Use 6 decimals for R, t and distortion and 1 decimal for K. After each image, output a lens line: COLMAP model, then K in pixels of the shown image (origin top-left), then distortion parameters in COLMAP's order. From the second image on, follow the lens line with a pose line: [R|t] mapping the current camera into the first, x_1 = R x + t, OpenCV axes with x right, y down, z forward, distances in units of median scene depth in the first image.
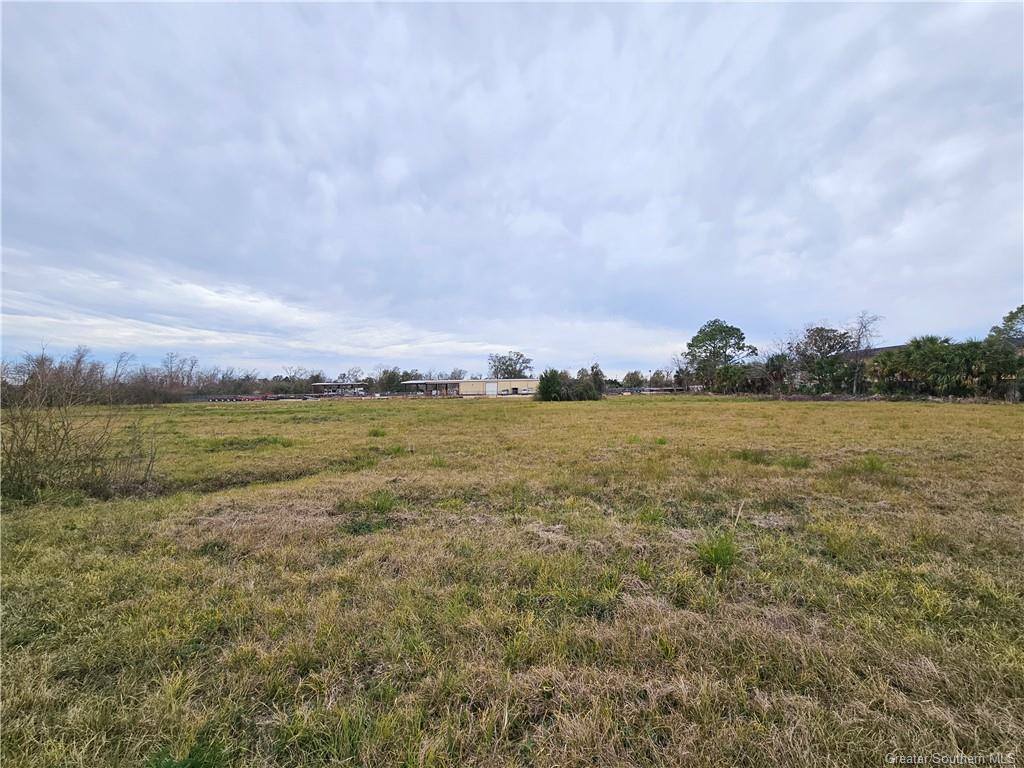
lens RADIAL K [[416.4, 0, 507.1], [0, 416.4, 390.5], [0, 0, 1]] dist [-0.000006, 0.001704]
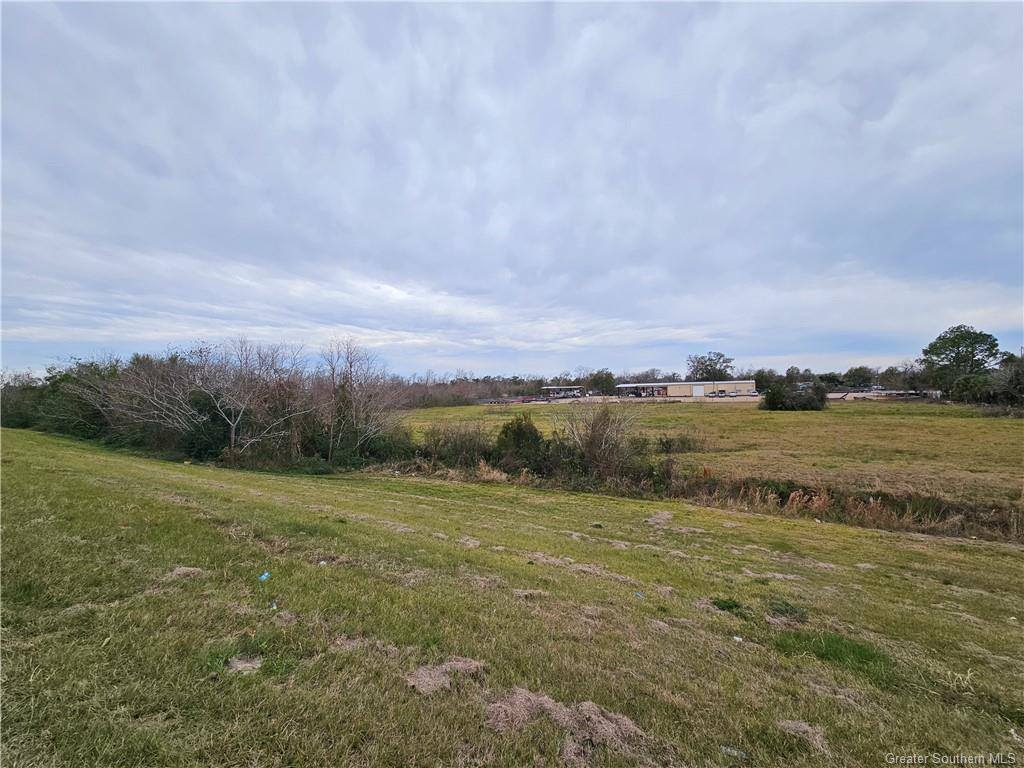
lens RADIAL K [[416.4, 0, 514.0], [0, 416.4, 375.5], [0, 0, 1]] dist [-0.000006, 0.001704]
pose [[0.921353, -0.020848, -0.388167, -0.059764], [0.012903, 0.999651, -0.023063, -0.026860], [0.388512, 0.016241, 0.921301, -0.211159]]
